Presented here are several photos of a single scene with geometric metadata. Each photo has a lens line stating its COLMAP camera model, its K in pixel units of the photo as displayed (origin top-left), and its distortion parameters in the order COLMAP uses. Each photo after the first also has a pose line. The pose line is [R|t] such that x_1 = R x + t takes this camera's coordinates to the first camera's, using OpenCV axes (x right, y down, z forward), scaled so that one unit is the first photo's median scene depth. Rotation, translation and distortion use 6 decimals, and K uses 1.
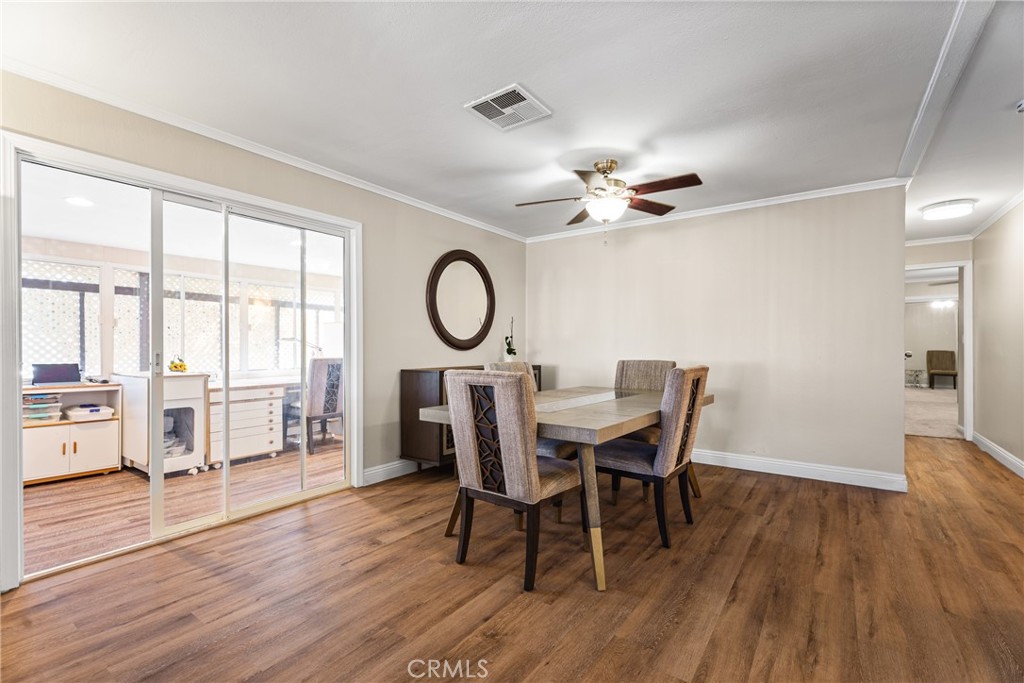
lens RADIAL K [[456.7, 0, 508.4], [0, 456.7, 345.0], [0, 0, 1]] dist [0.002039, -0.000083]
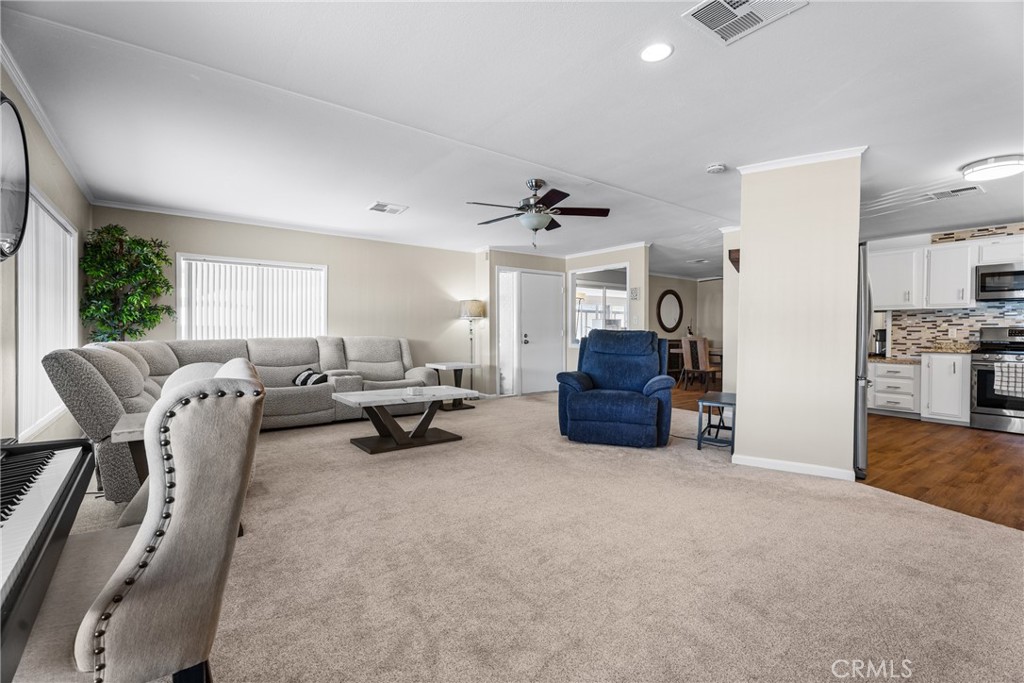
lens RADIAL K [[456.7, 0, 509.1], [0, 456.7, 333.8], [0, 0, 1]] dist [0.002039, -0.000083]
pose [[0.954132, 0.013310, -0.299091, -0.191798], [-0.010410, 0.999882, 0.011288, -0.000342], [0.299206, -0.007657, 0.954158, -1.551877]]
